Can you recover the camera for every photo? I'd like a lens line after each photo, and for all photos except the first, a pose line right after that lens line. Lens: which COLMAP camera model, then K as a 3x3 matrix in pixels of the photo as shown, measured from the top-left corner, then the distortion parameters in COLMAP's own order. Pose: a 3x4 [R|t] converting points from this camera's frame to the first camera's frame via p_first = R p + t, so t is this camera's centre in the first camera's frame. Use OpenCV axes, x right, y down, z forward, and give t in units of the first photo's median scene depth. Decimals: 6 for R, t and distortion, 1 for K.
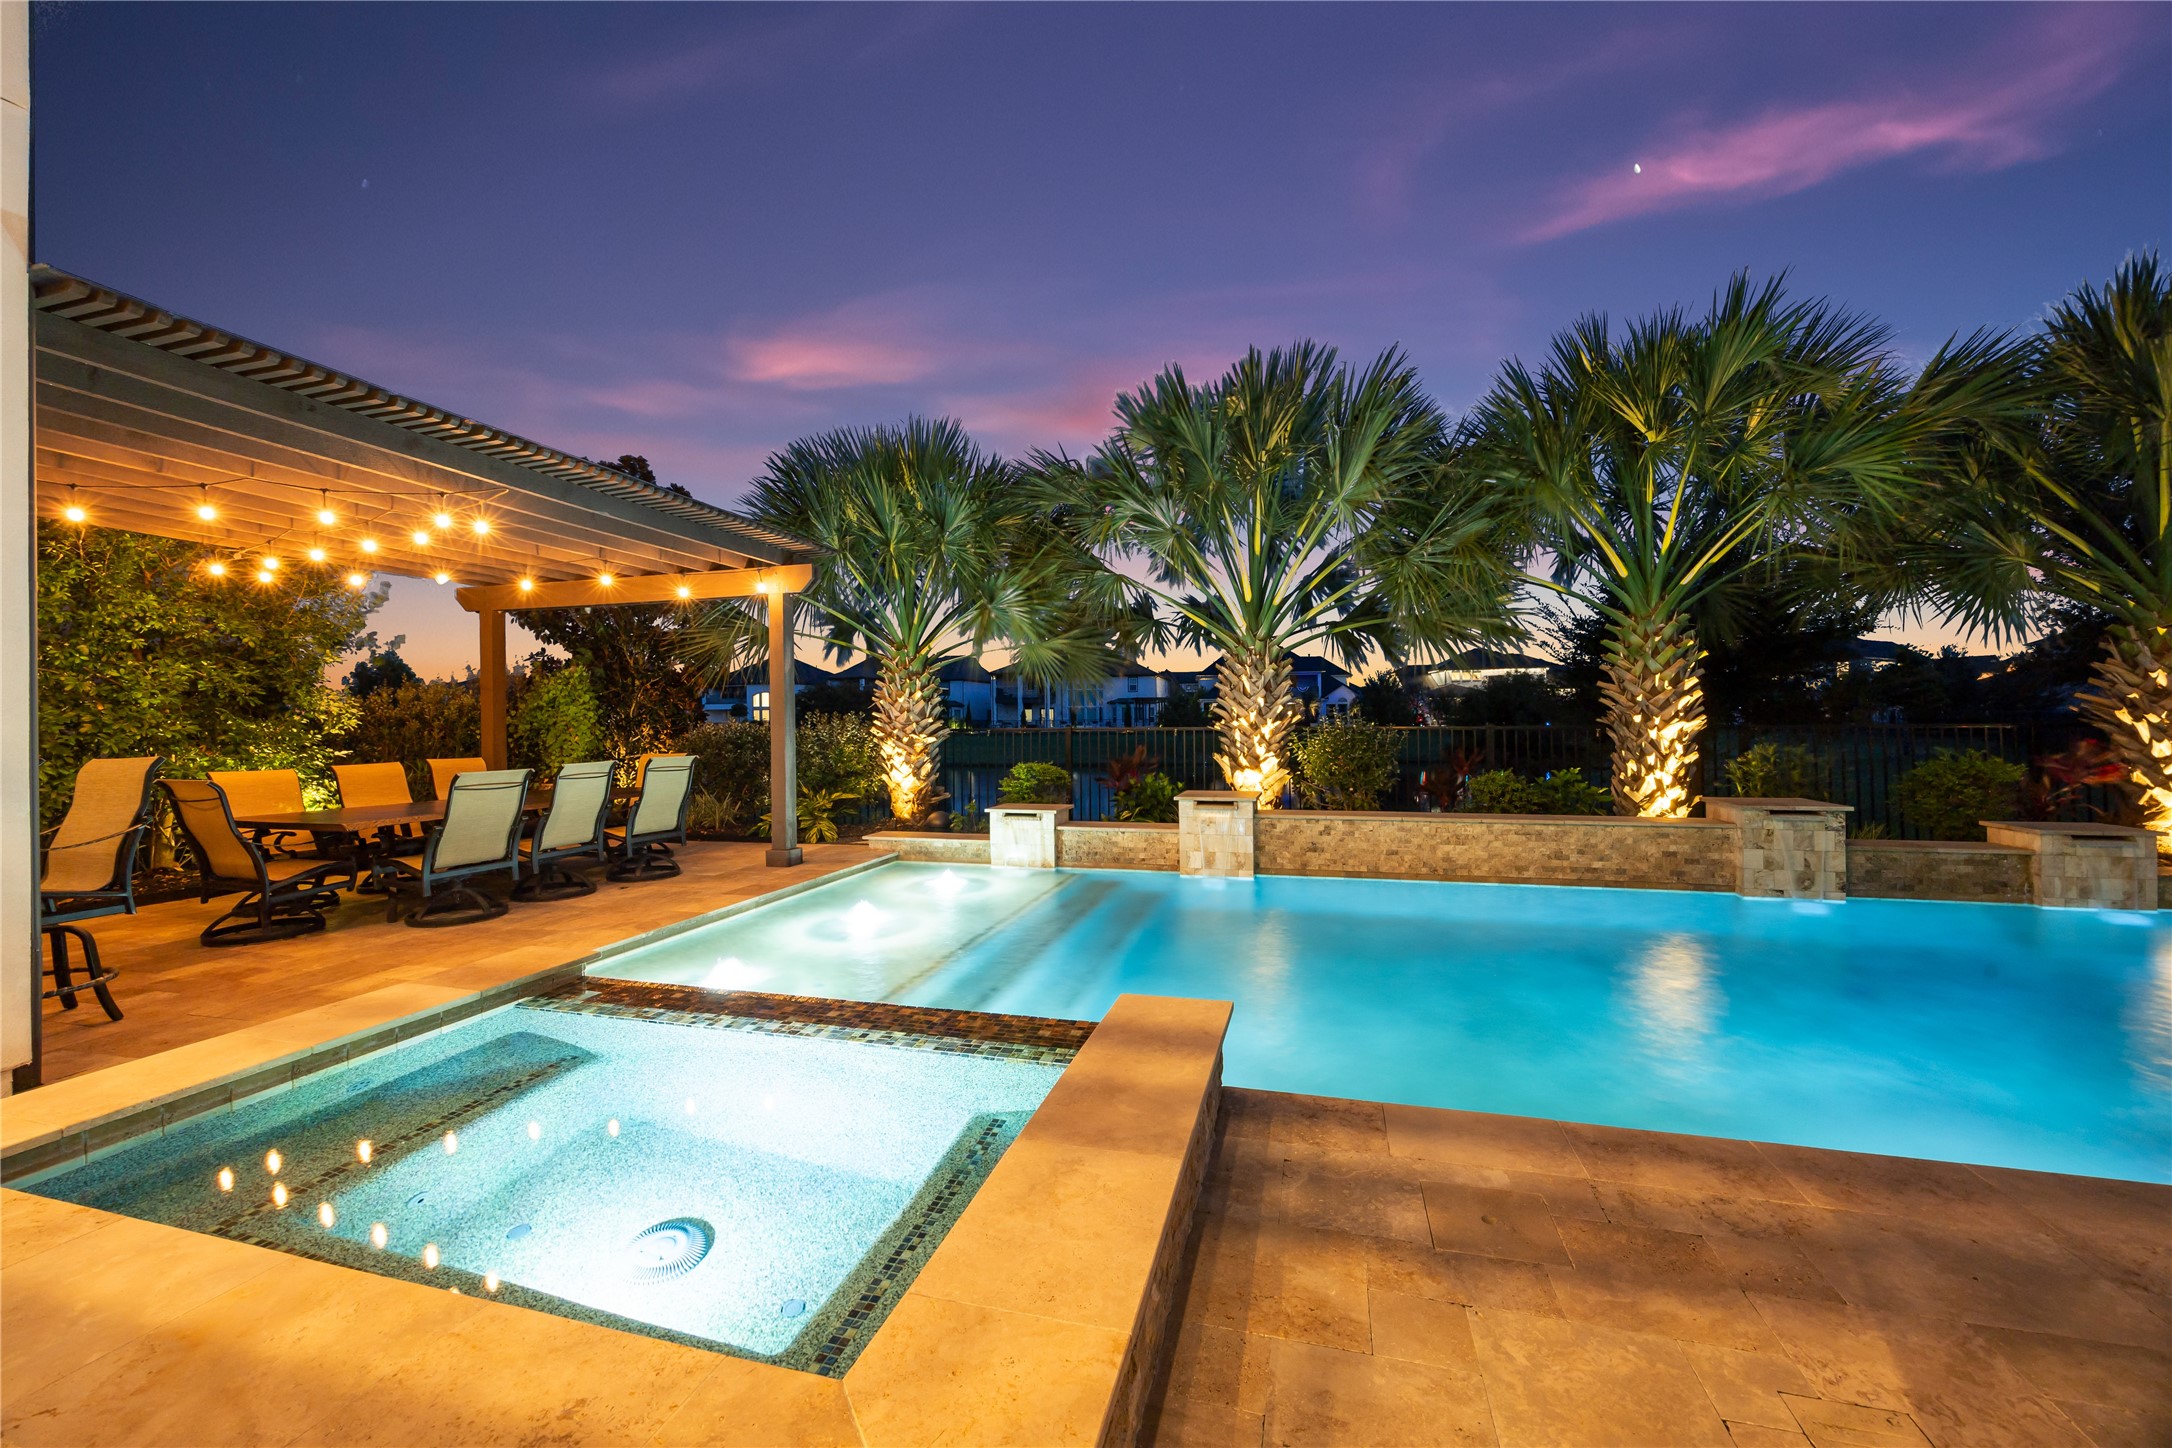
lens RADIAL K [[831.9, 0, 1086.0], [0, 831.9, 724.0], [0, 0, 1]] dist [0.000488, 0.000019]
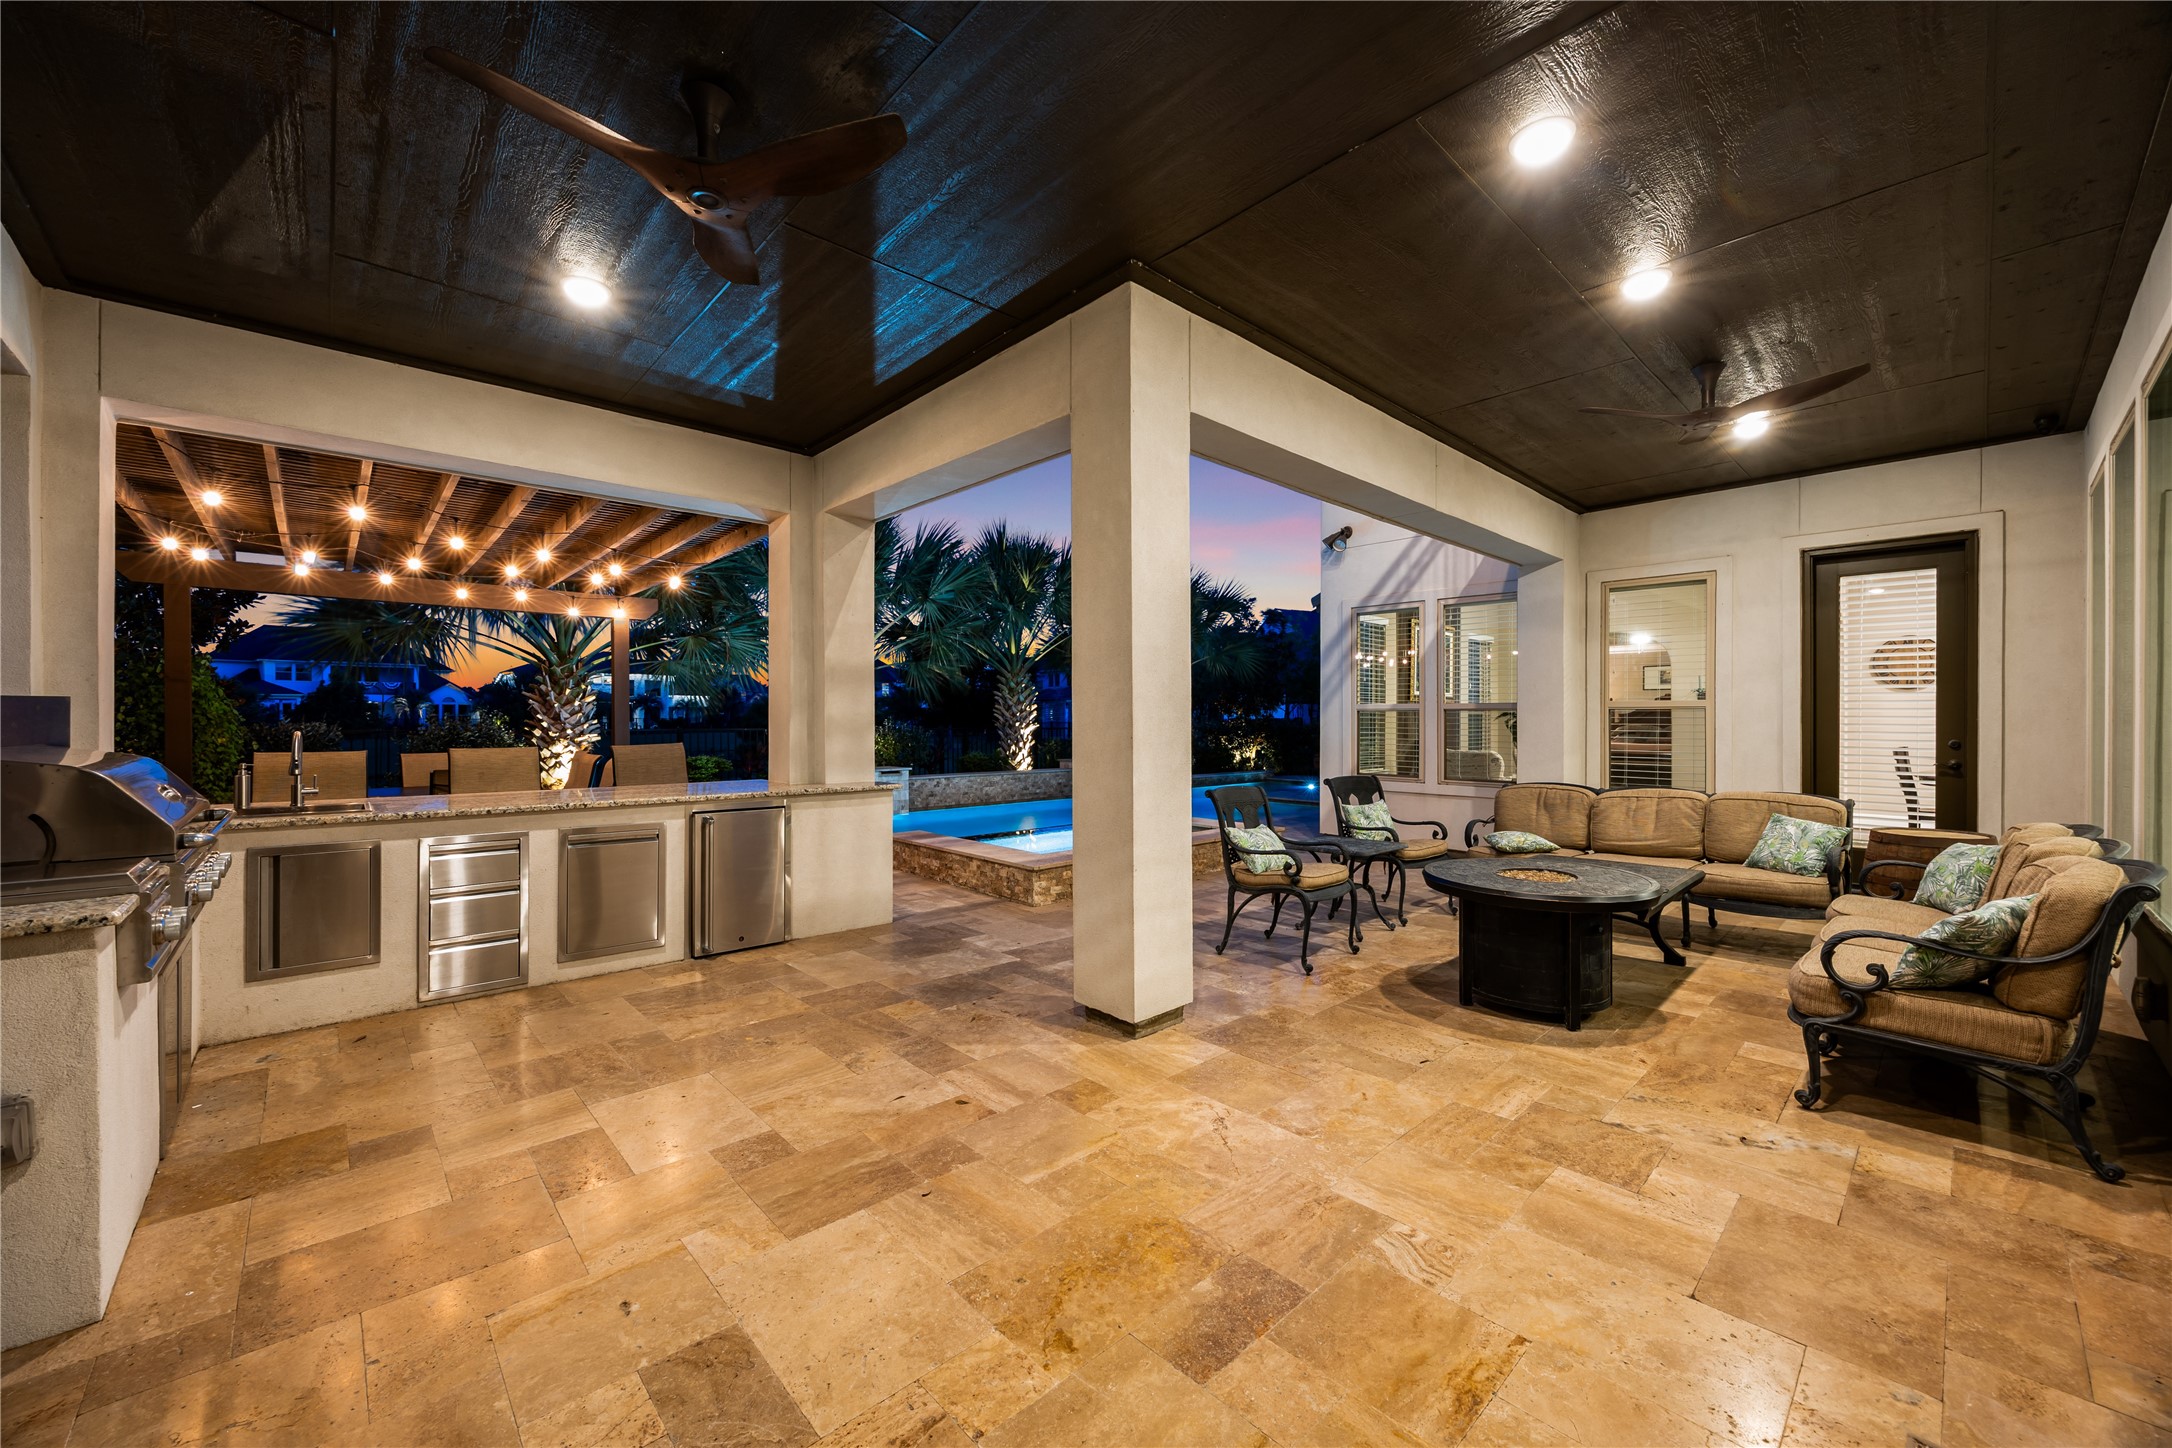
lens RADIAL K [[831.9, 0, 1086.0], [0, 831.9, 724.0], [0, 0, 1]] dist [0.000488, 0.000019]
pose [[0.520803, 0.009095, 0.853629, -0.967751], [0.007782, 0.999851, -0.015400, 0.025983], [-0.853642, 0.014663, 0.520654, -0.186065]]
